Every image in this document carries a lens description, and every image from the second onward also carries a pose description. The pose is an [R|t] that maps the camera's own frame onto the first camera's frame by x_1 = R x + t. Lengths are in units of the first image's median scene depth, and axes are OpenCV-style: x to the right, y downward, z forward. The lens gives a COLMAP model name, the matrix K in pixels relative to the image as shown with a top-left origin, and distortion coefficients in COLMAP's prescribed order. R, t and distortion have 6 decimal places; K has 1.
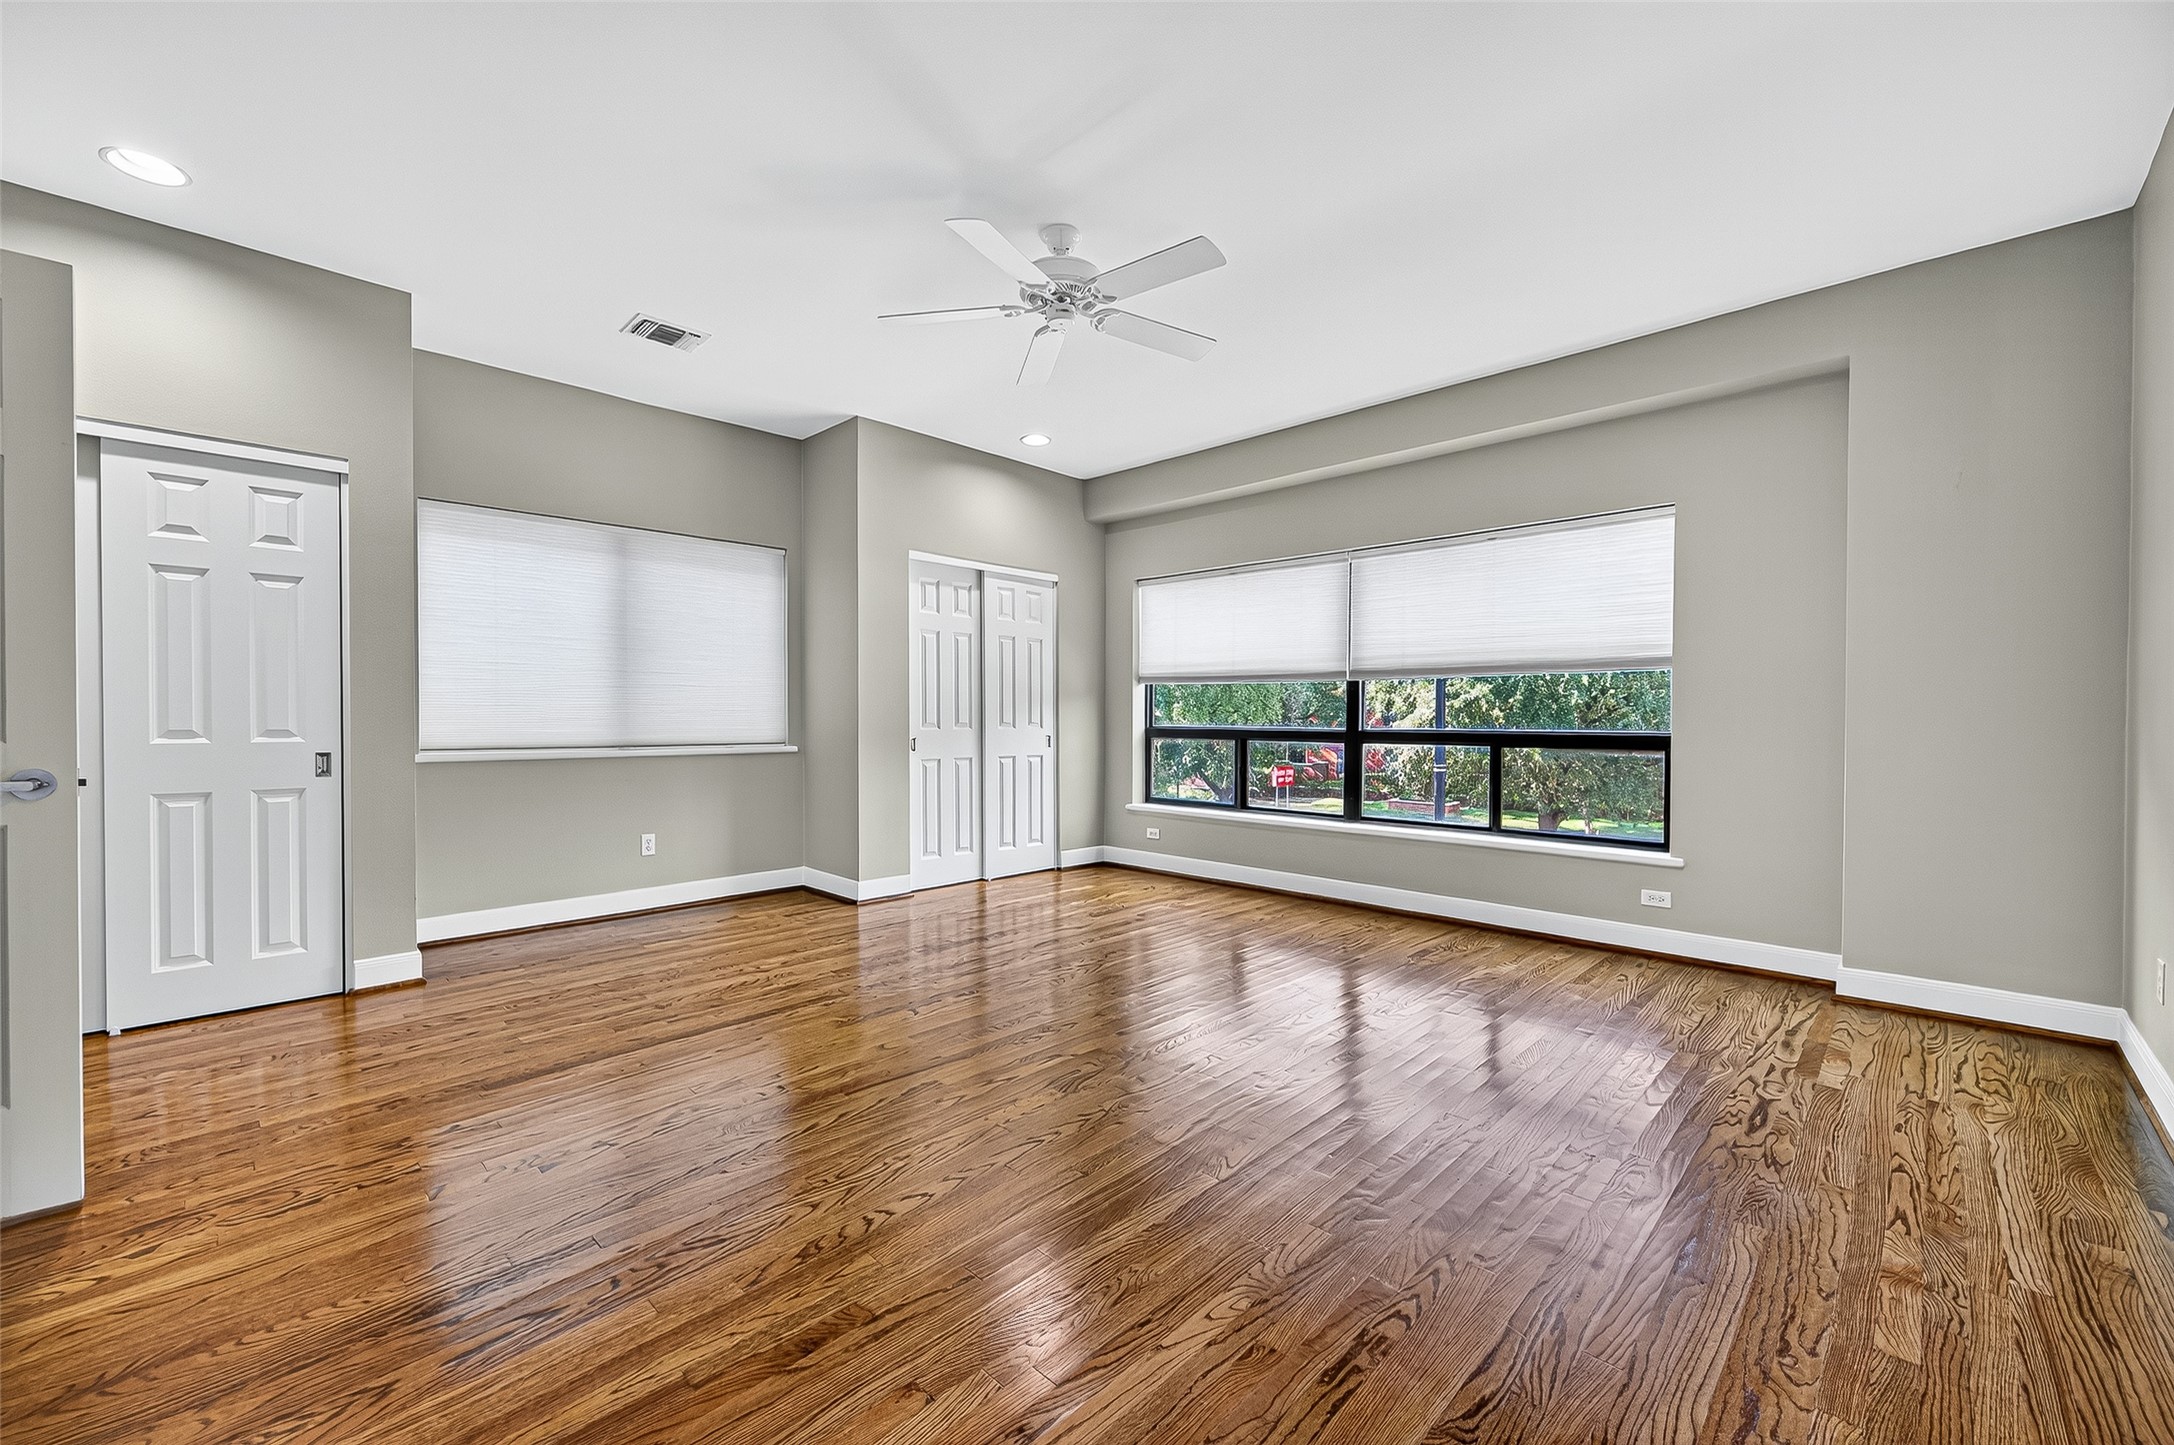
lens RADIAL K [[860.0, 0, 1090.4], [0, 860.0, 734.7], [0, 0, 1]] dist [0.000286, 0.000032]
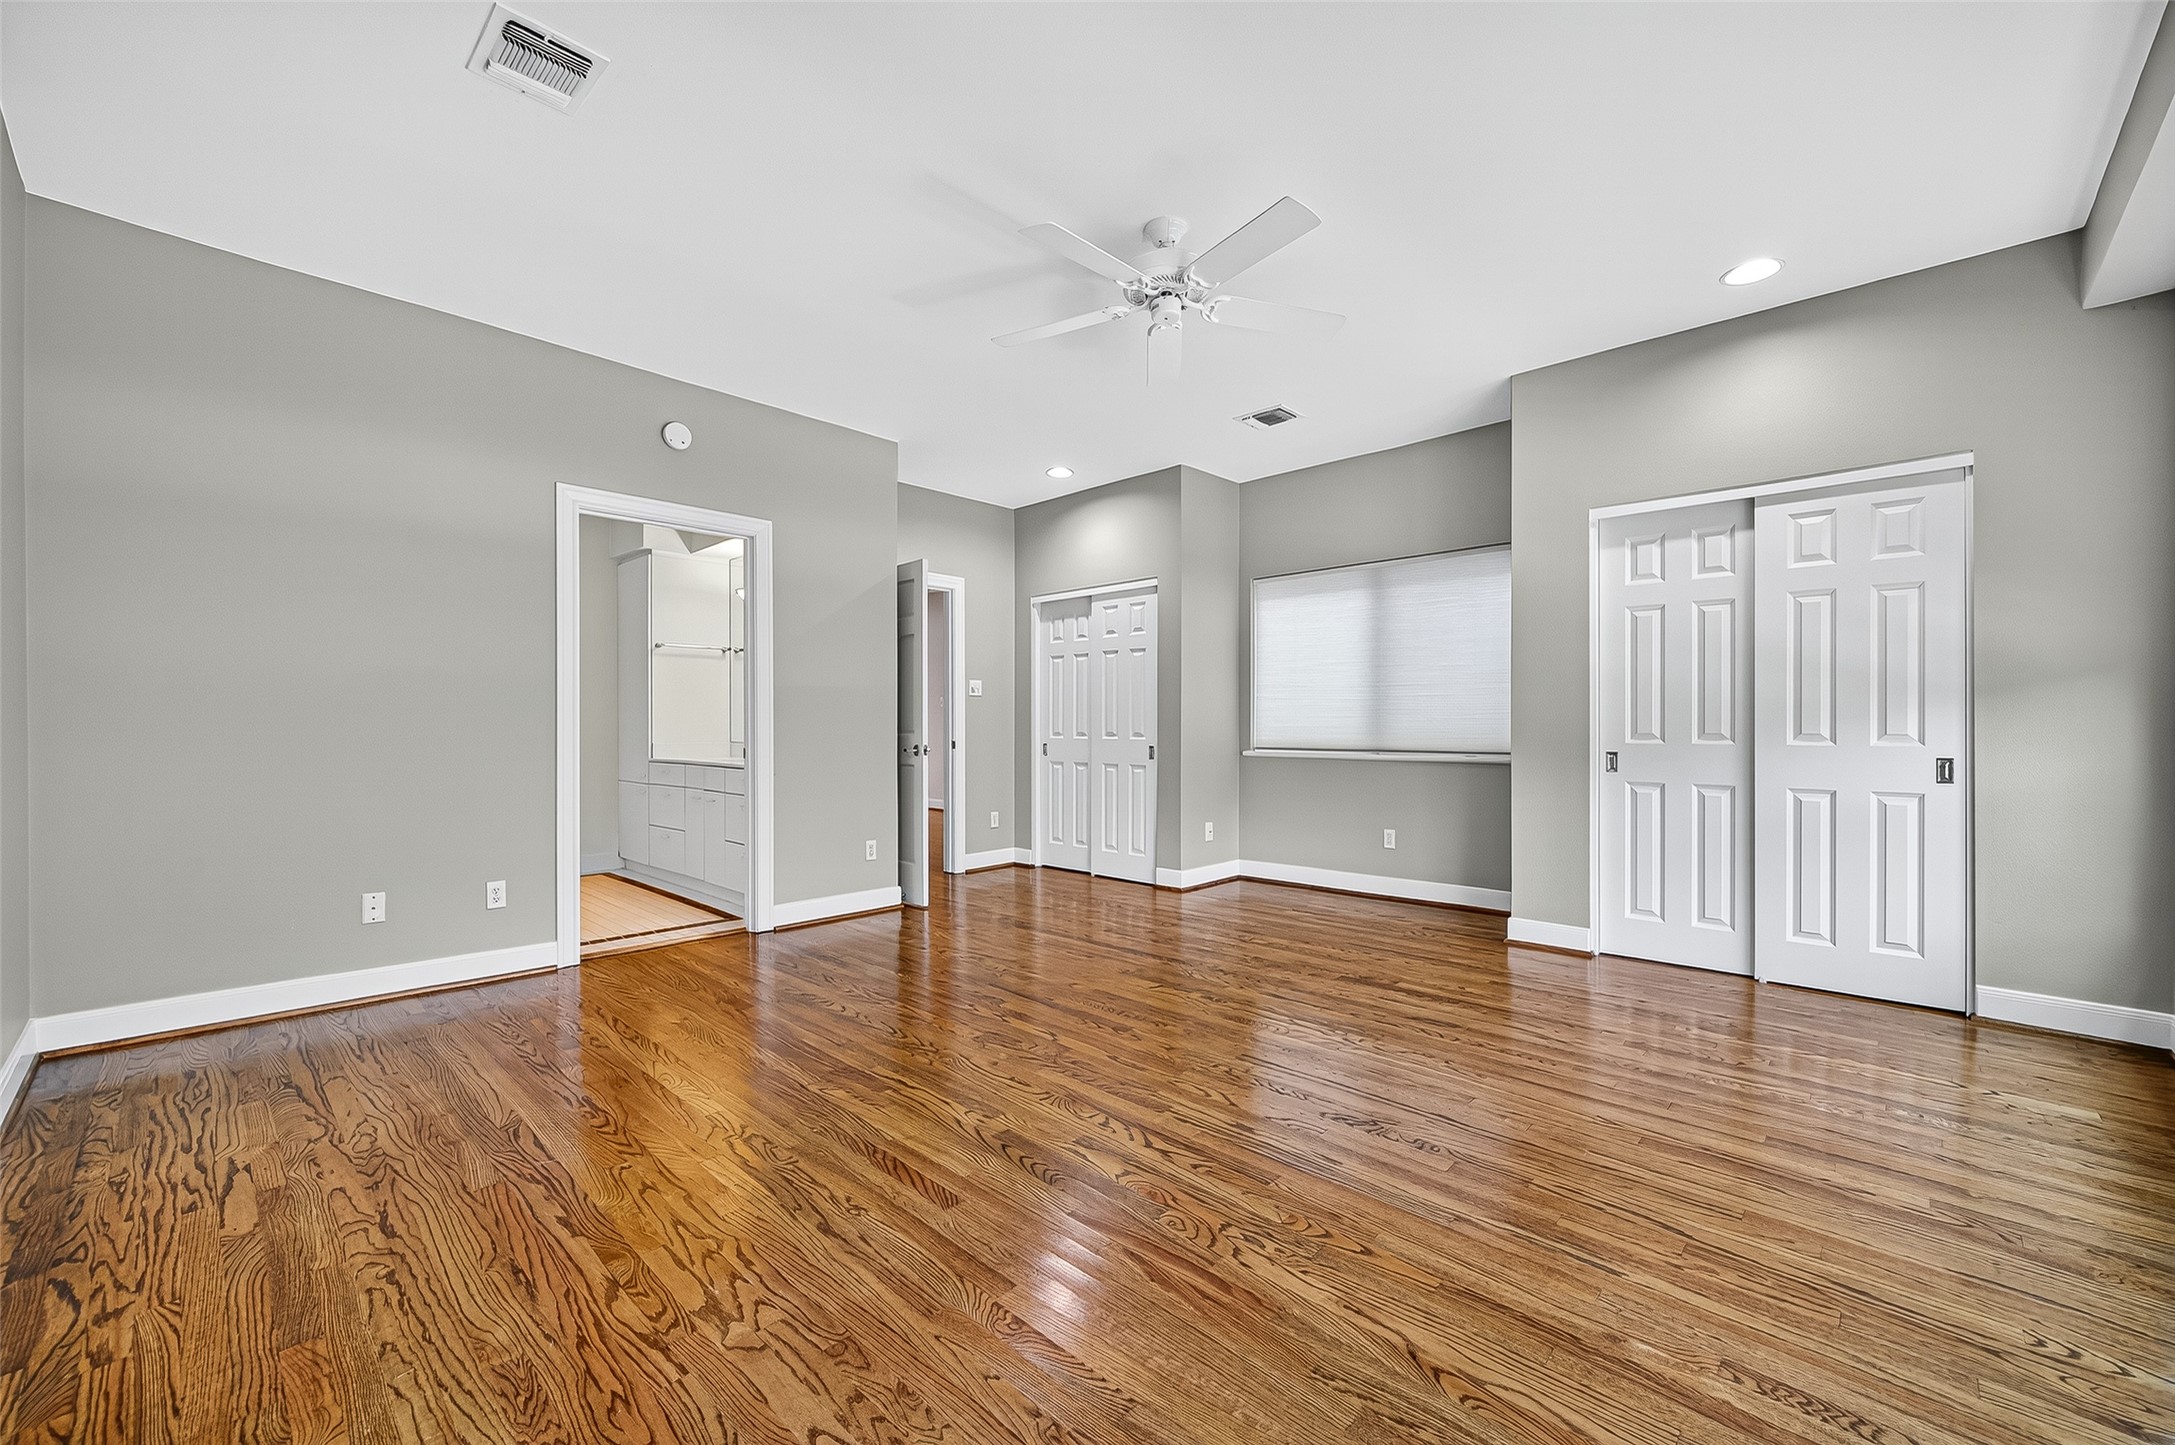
lens RADIAL K [[860.4, 0, 1085.2], [0, 860.4, 722.9], [0, 0, 1]] dist [0.000286, 0.000032]
pose [[0.016940, -0.005123, -0.999843, 0.657948], [-0.019950, 0.999786, -0.005461, -0.010329], [0.999657, 0.020039, 0.016834, 0.631052]]
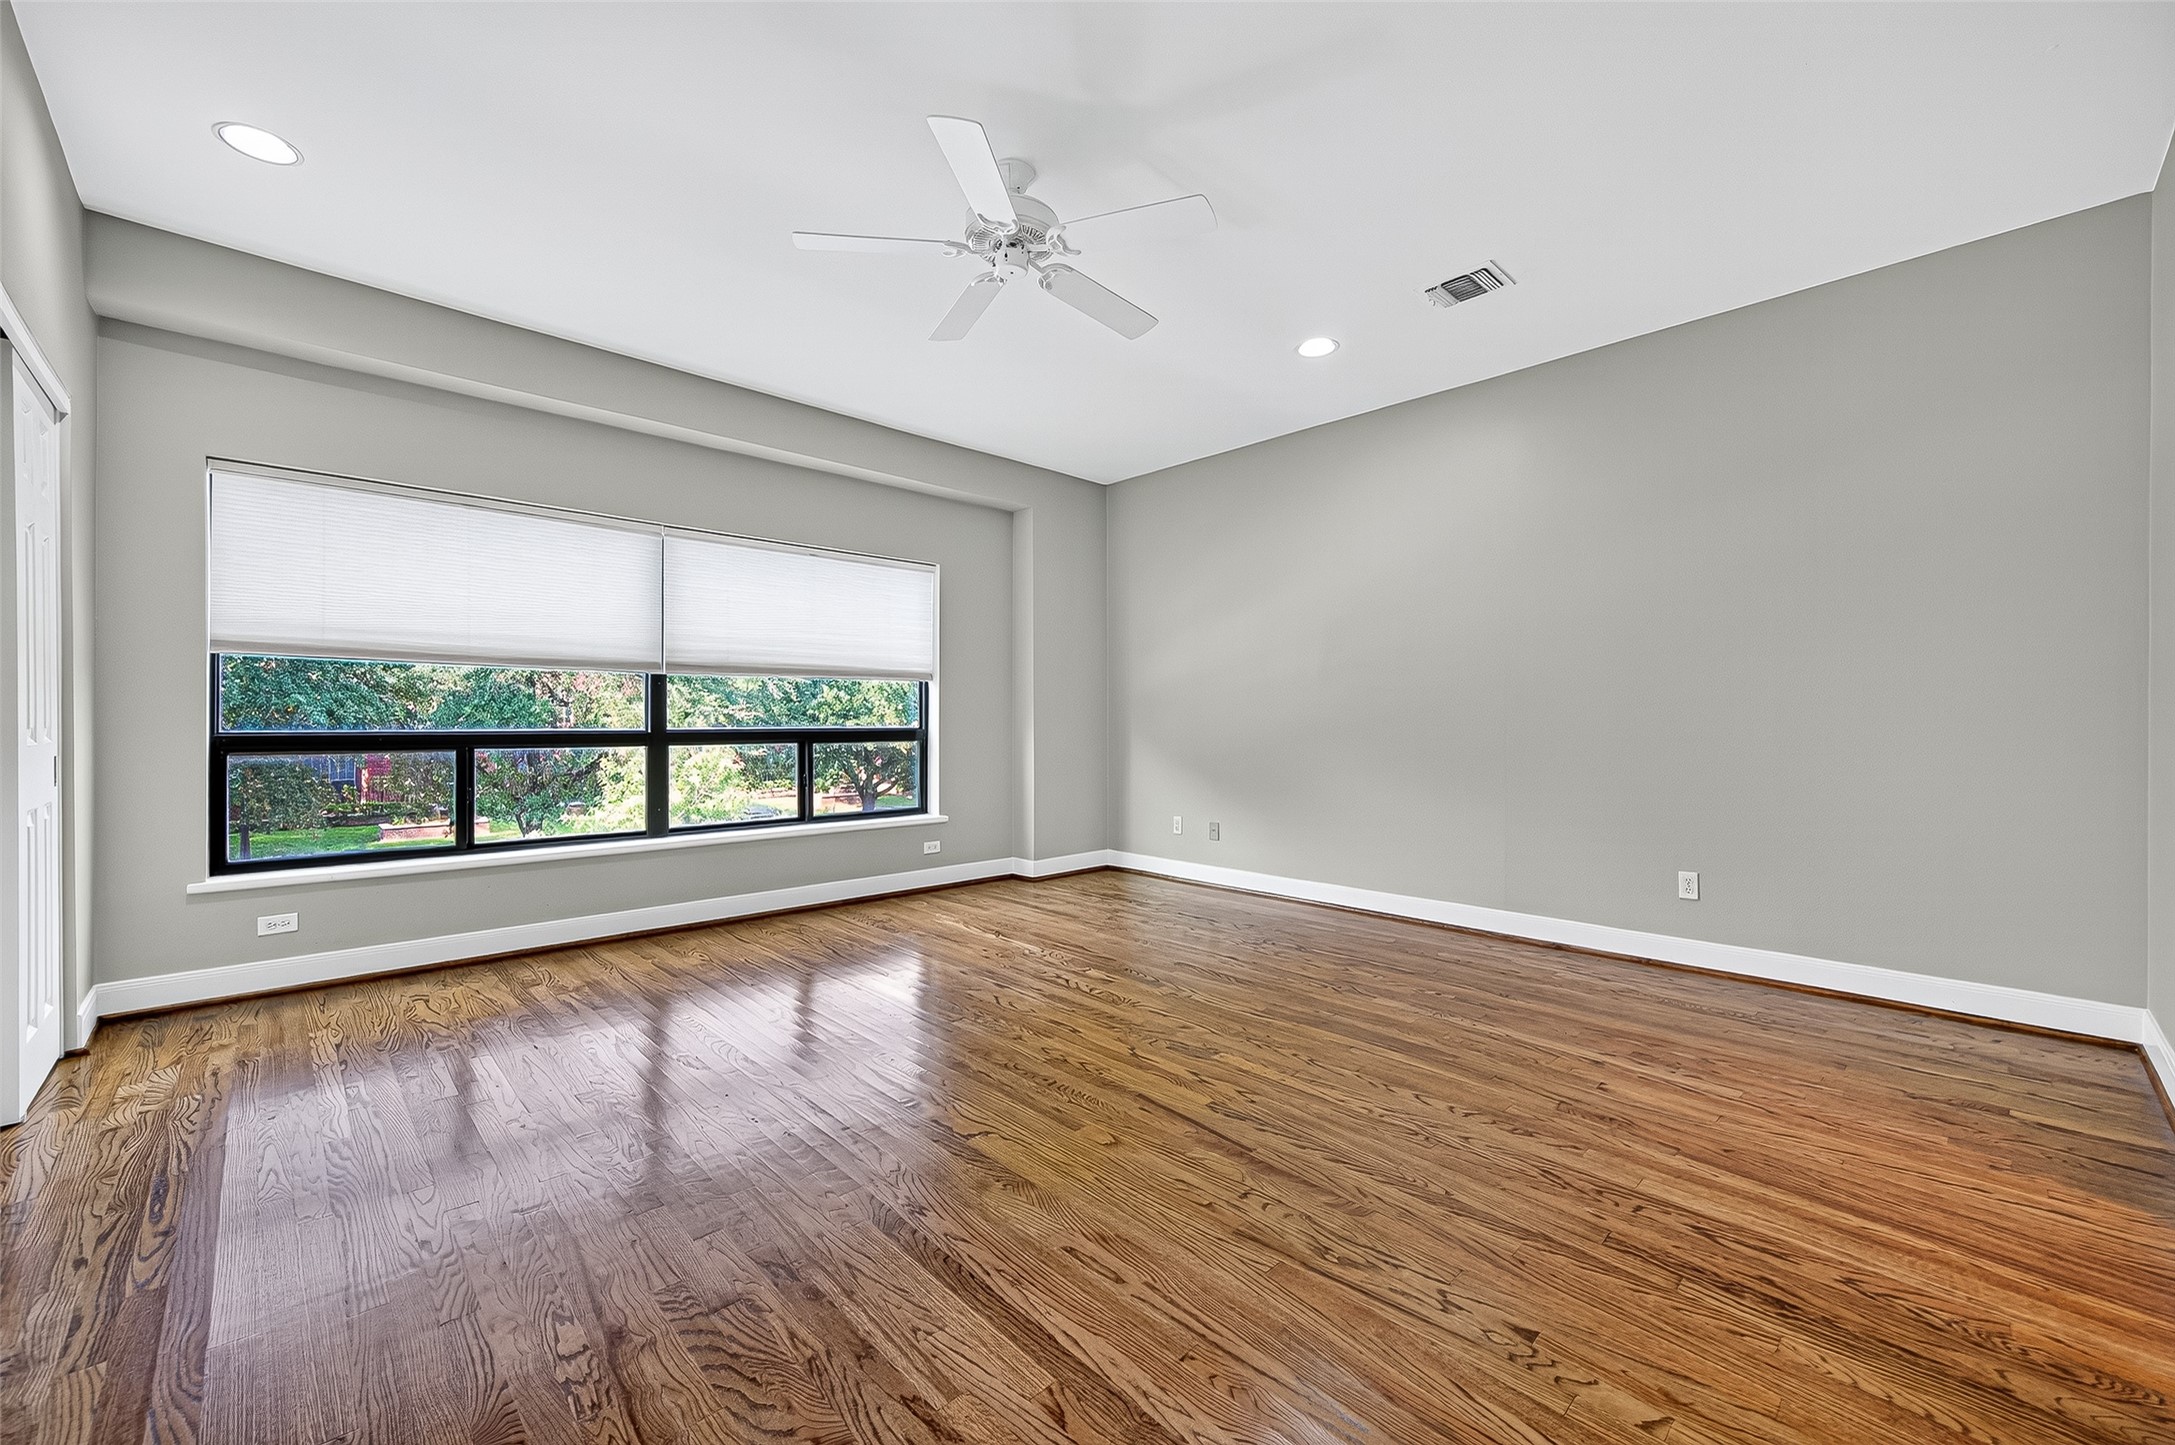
lens RADIAL K [[860.4, 0, 1078.2], [0, 860.4, 729.0], [0, 0, 1]] dist [0.000286, 0.000032]
pose [[0.045296, -0.014883, 0.998863, -0.646437], [0.019286, 0.999716, 0.014021, -0.013304], [-0.998787, 0.018629, 0.045570, 0.630148]]
